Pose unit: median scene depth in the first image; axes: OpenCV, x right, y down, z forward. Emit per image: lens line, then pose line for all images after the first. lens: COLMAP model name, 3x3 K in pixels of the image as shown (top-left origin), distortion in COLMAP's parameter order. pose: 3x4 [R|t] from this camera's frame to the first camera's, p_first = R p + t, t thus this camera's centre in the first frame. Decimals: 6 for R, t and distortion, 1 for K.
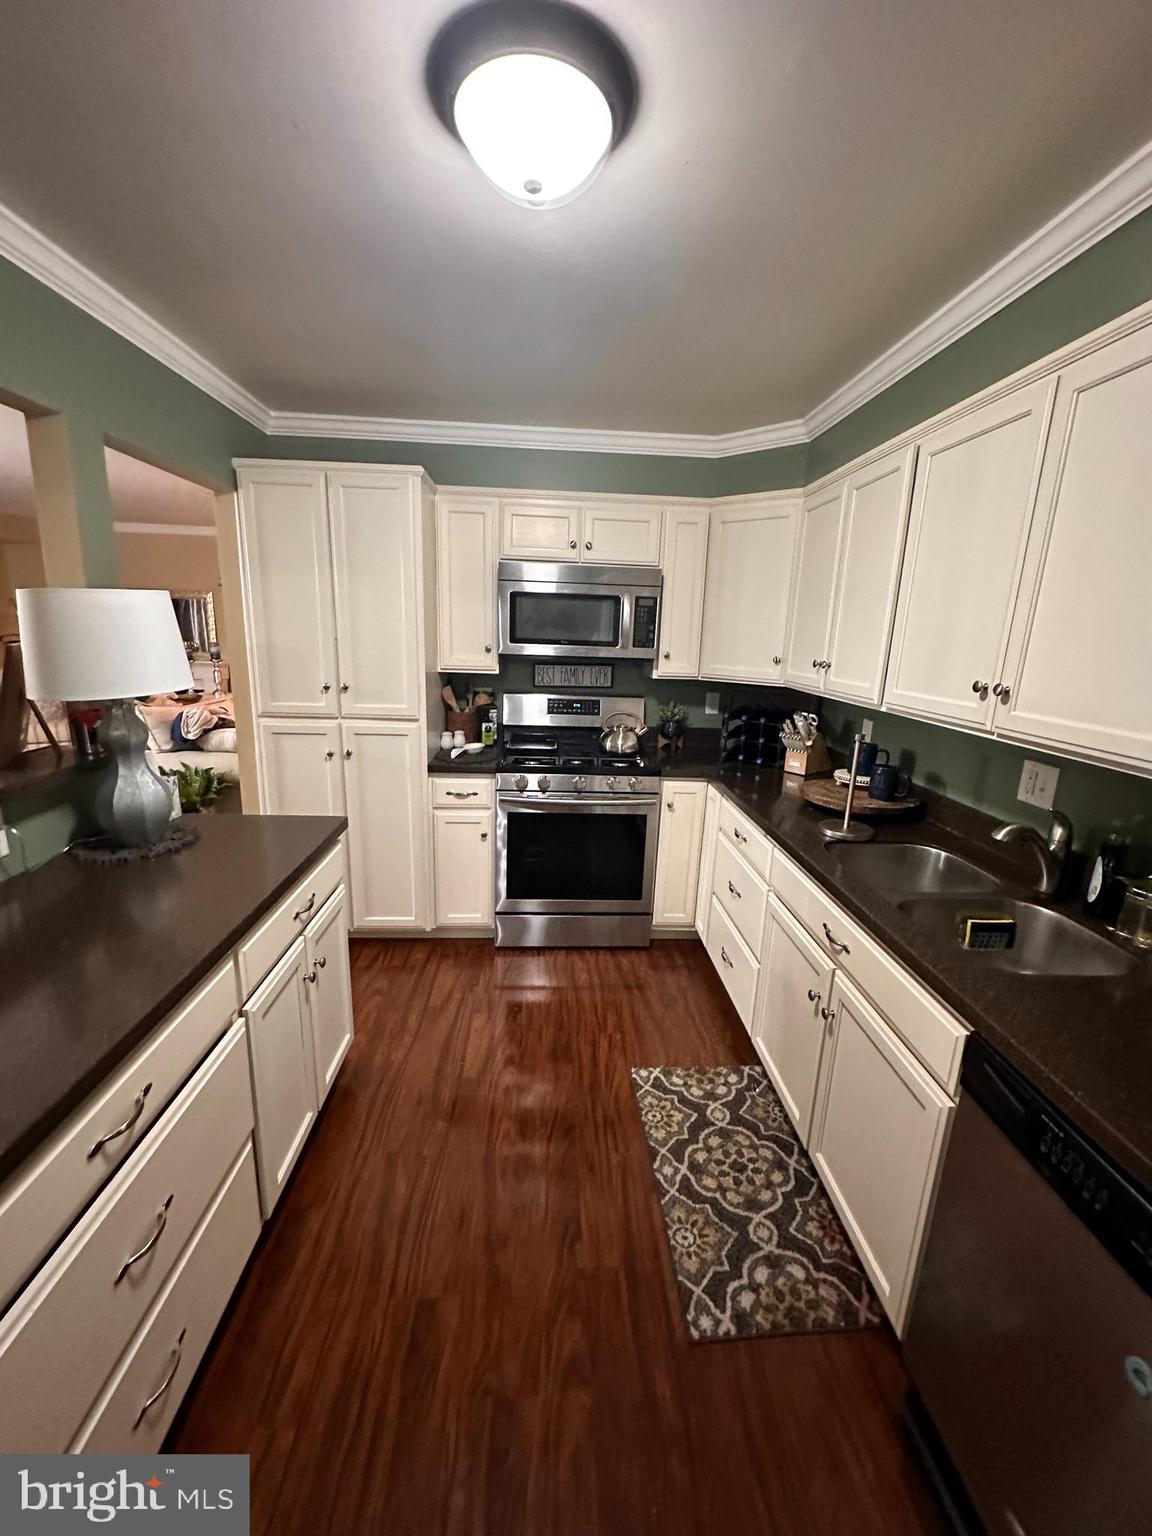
lens RADIAL K [[614.8, 0, 577.3], [0, 614.8, 768.6], [0, 0, 1]] dist [0.003417, 0.000185]
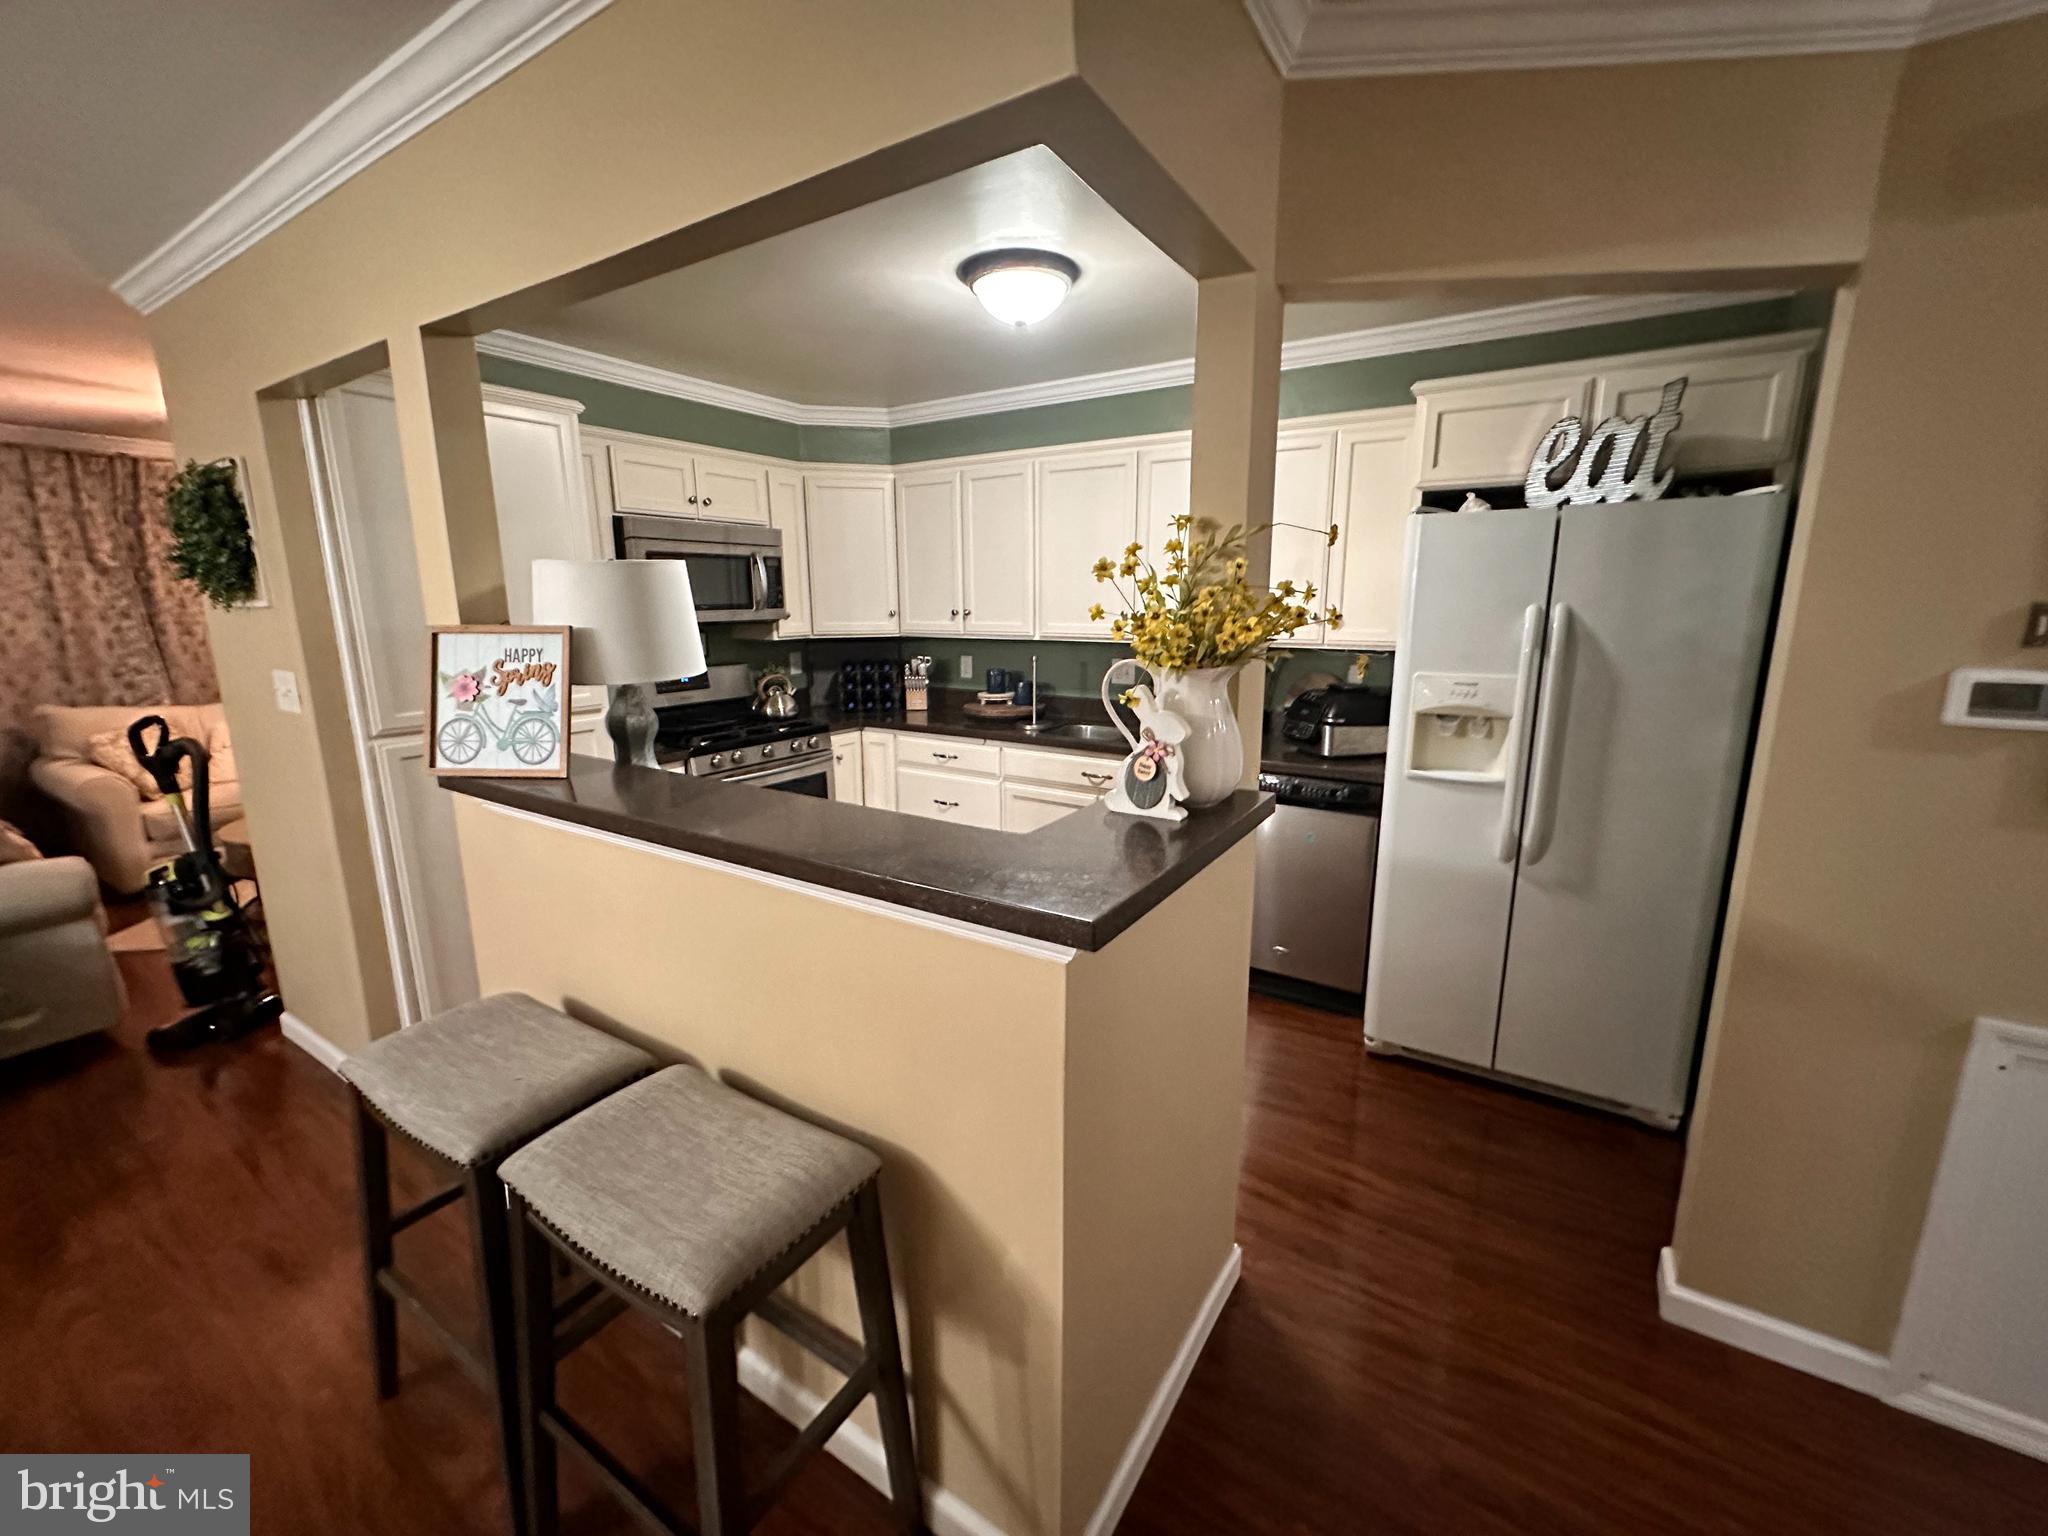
lens RADIAL K [[819.7, 0, 1023.0], [0, 819.7, 766.0], [0, 0, 1]] dist [0.003417, 0.000185]
pose [[0.582031, -0.200533, 0.788052, -0.756692], [0.204339, 0.974087, 0.096954, 0.001648], [-0.787074, 0.104600, 0.607925, -0.082047]]
